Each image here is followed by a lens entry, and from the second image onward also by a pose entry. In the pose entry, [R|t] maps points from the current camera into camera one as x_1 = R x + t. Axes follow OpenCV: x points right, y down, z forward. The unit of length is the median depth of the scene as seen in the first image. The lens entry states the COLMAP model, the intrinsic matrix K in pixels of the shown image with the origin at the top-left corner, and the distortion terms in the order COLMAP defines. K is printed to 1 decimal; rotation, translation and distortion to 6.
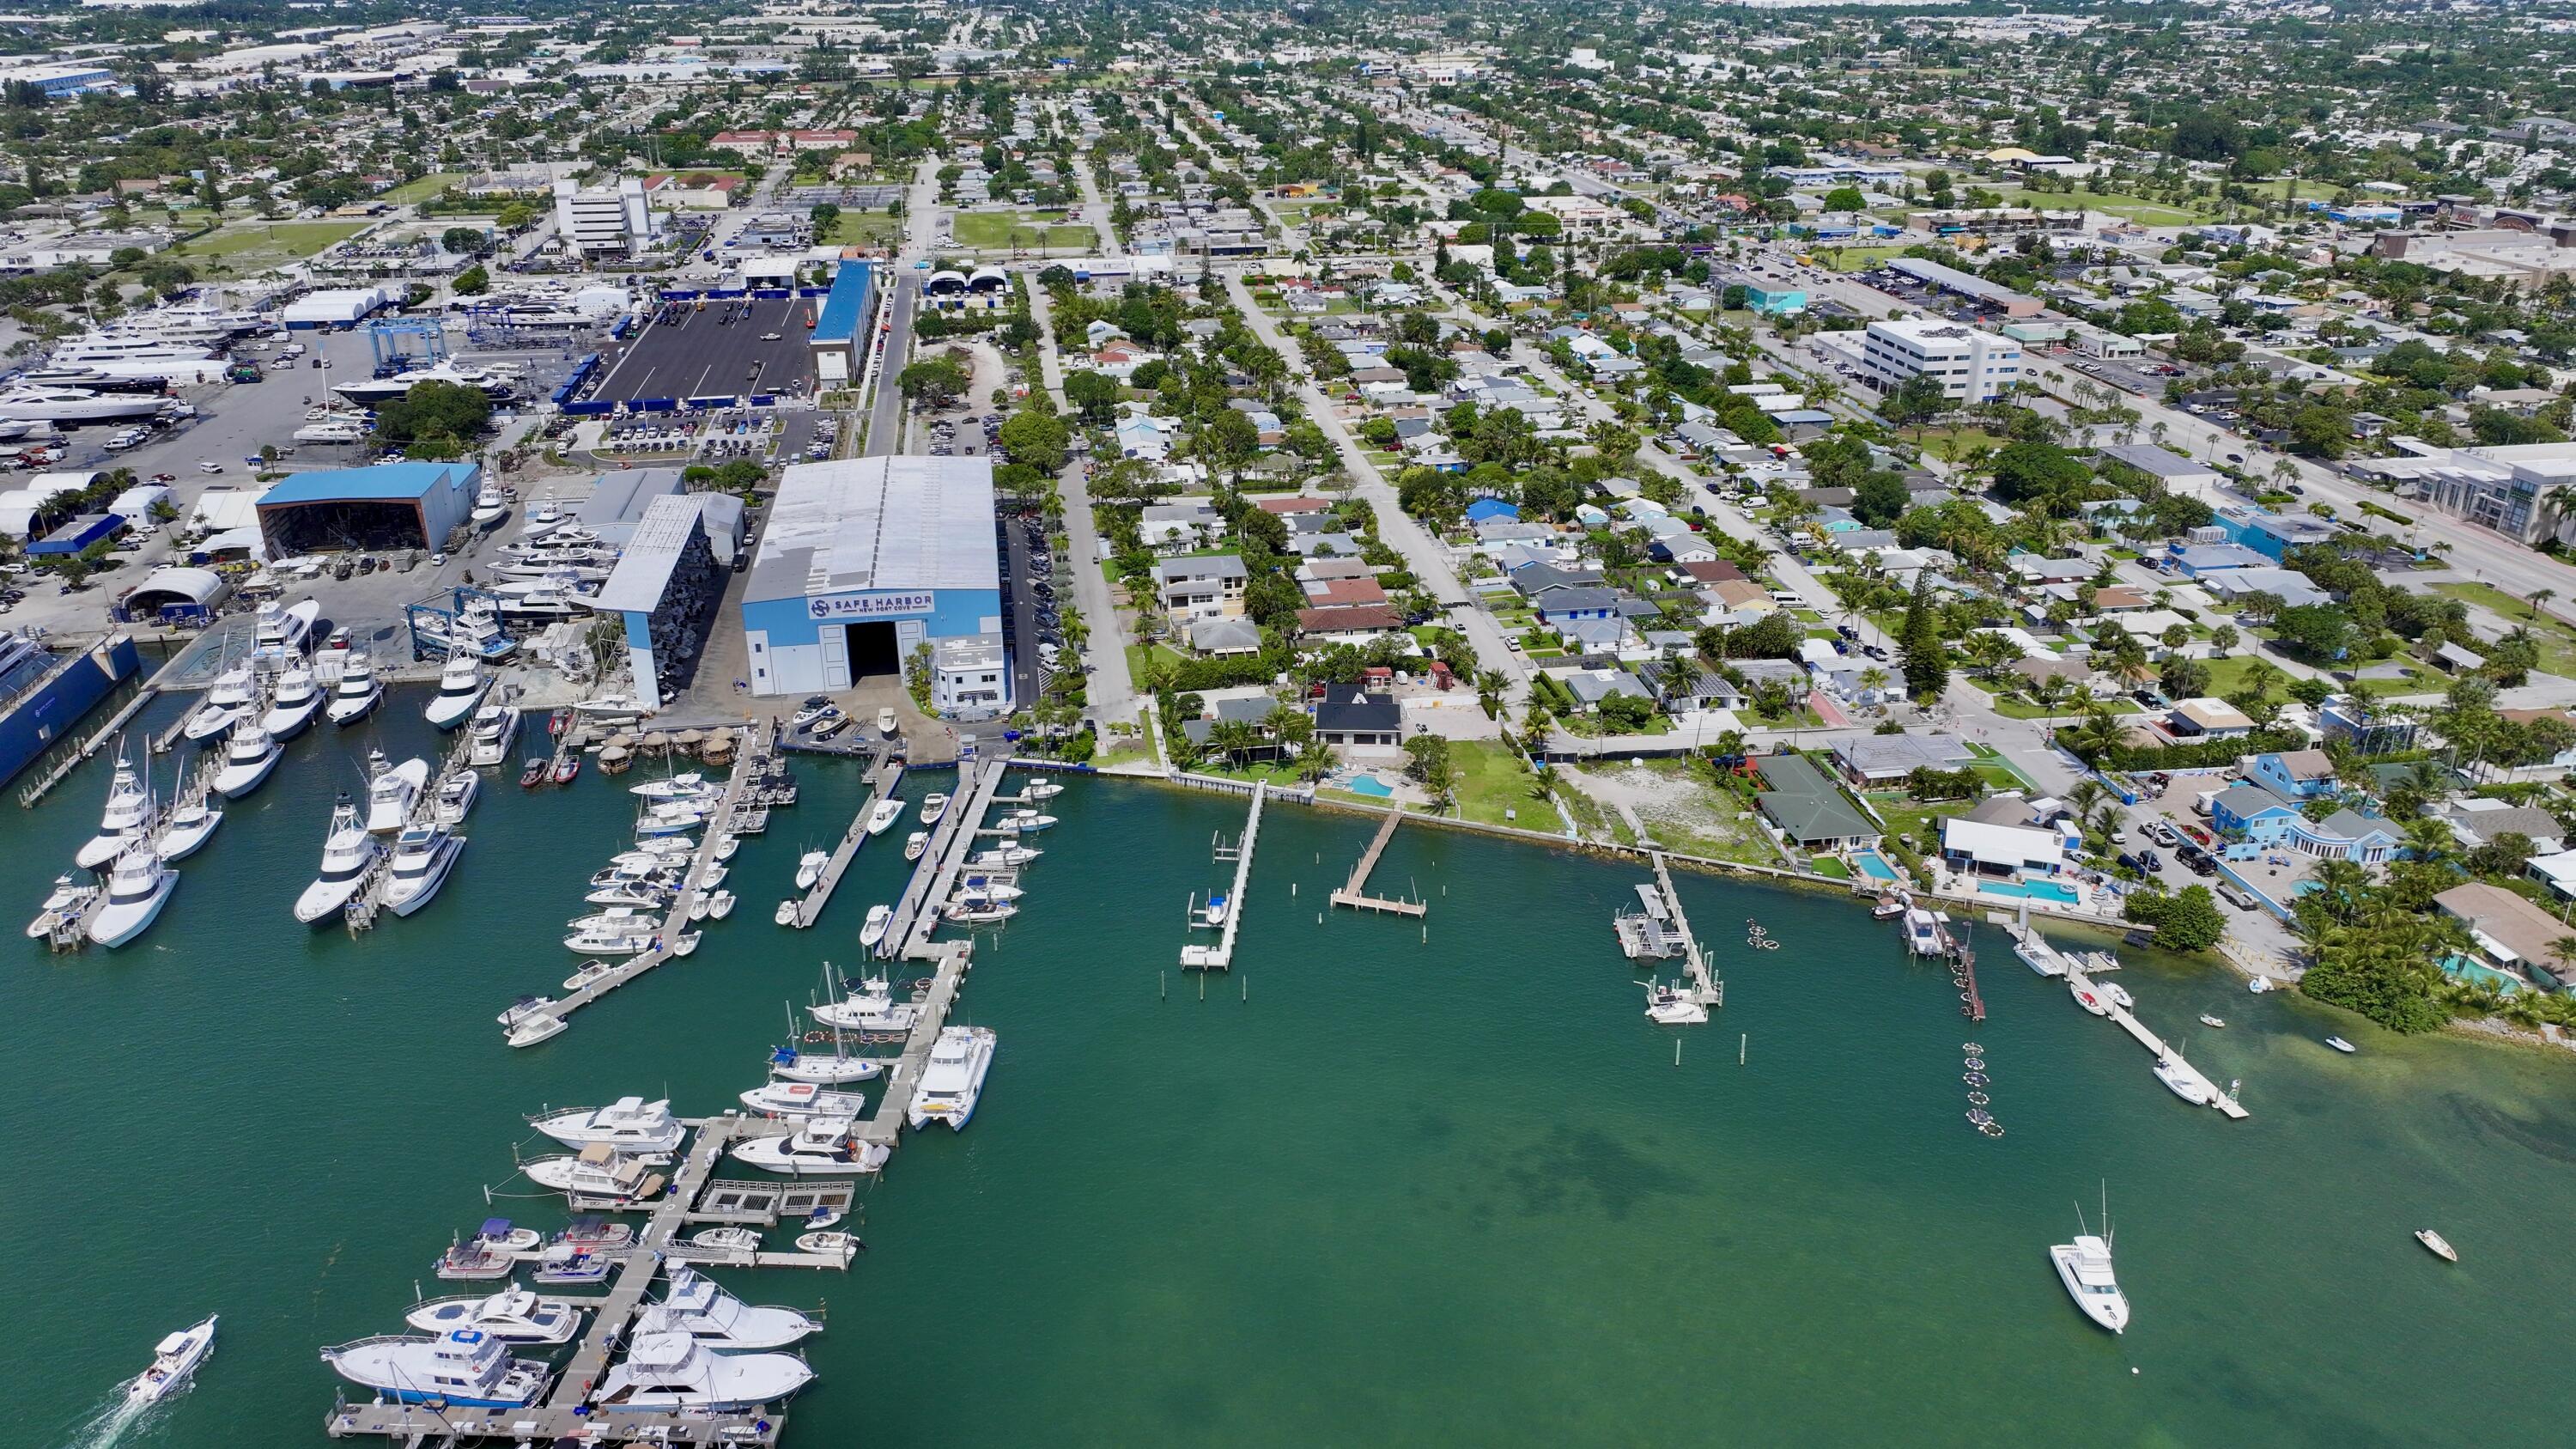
lens RADIAL K [[1807.3, 0, 1299.9], [0, 1807.3, 710.7], [0, 0, 1]] dist [0.007103, 0.008924]
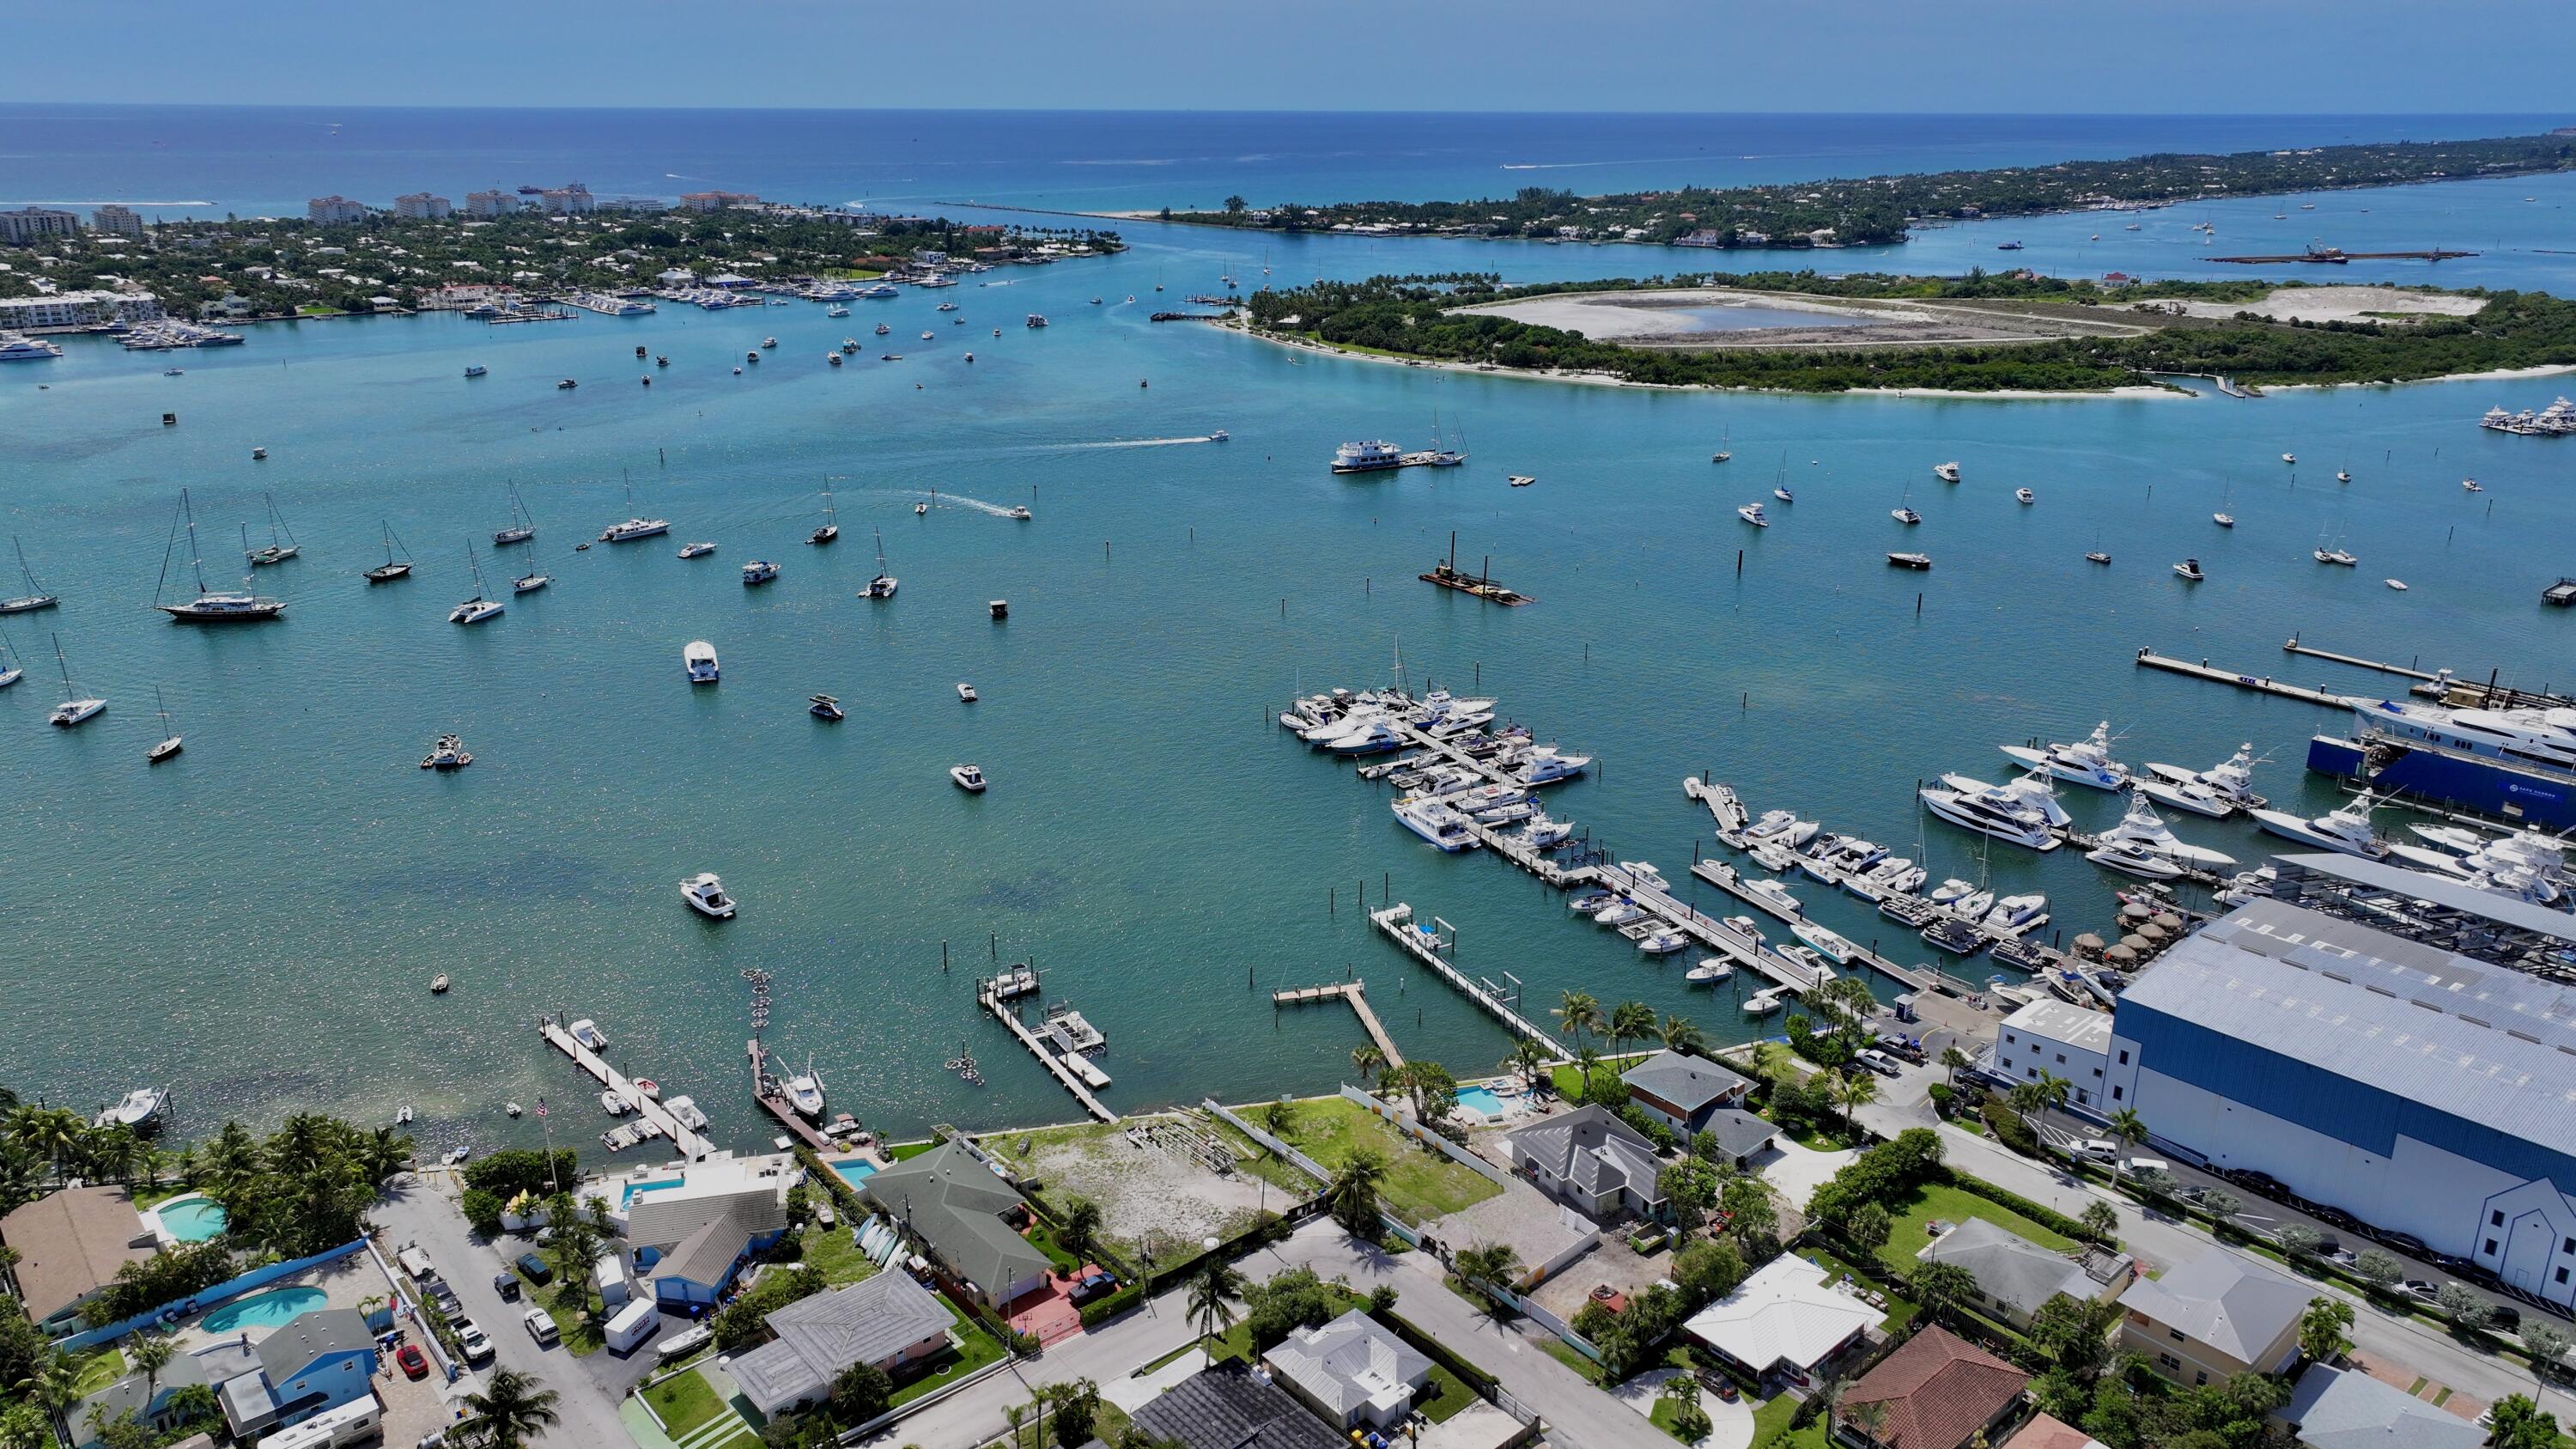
lens RADIAL K [[1807.3, 0, 1299.9], [0, 1807.3, 710.7], [0, 0, 1]] dist [0.007103, 0.008924]
pose [[-0.845614, 0.168069, -0.506646, 0.437890], [-0.211211, 0.766331, 0.606735, -0.511591], [0.490231, 0.620073, -0.612522, 1.213829]]
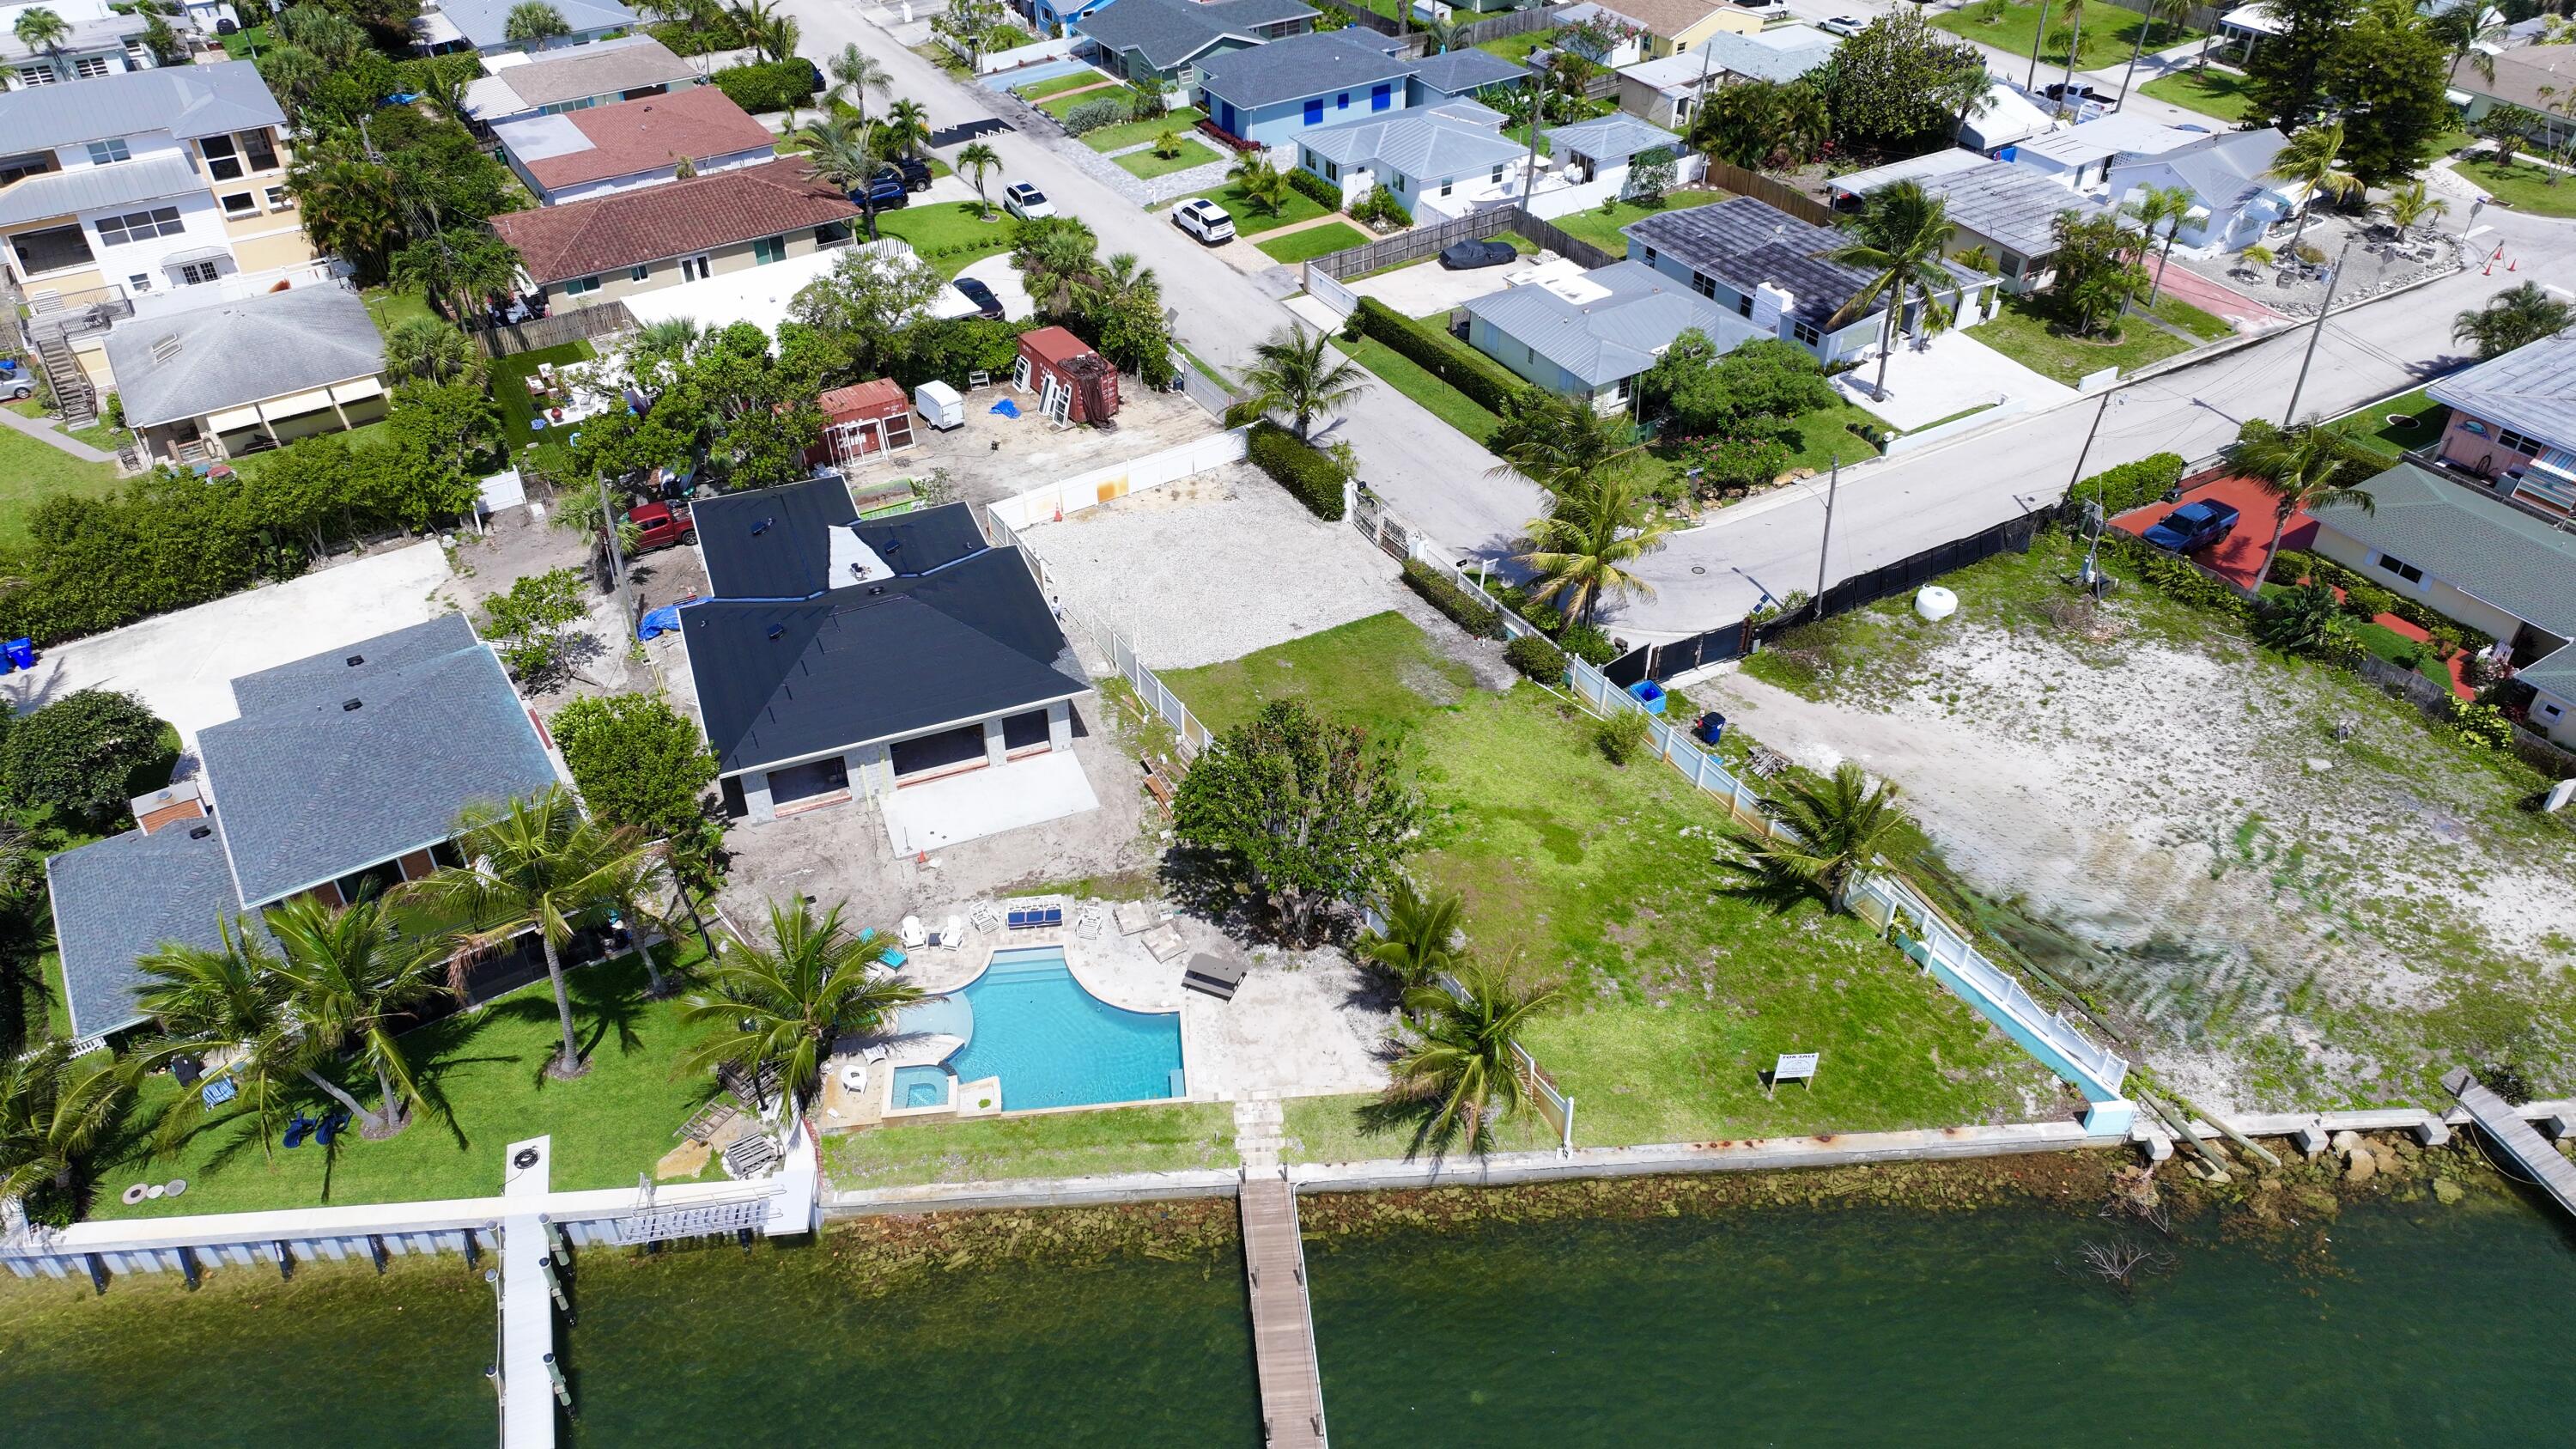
lens RADIAL K [[1807.3, 0, 1299.9], [0, 1807.3, 710.7], [0, 0, 1]] dist [0.007103, 0.008924]
pose [[0.915720, -0.242836, 0.320137, 0.004694], [0.156047, 0.949108, 0.273576, -0.043158], [-0.370278, -0.200563, 0.907011, 0.722603]]
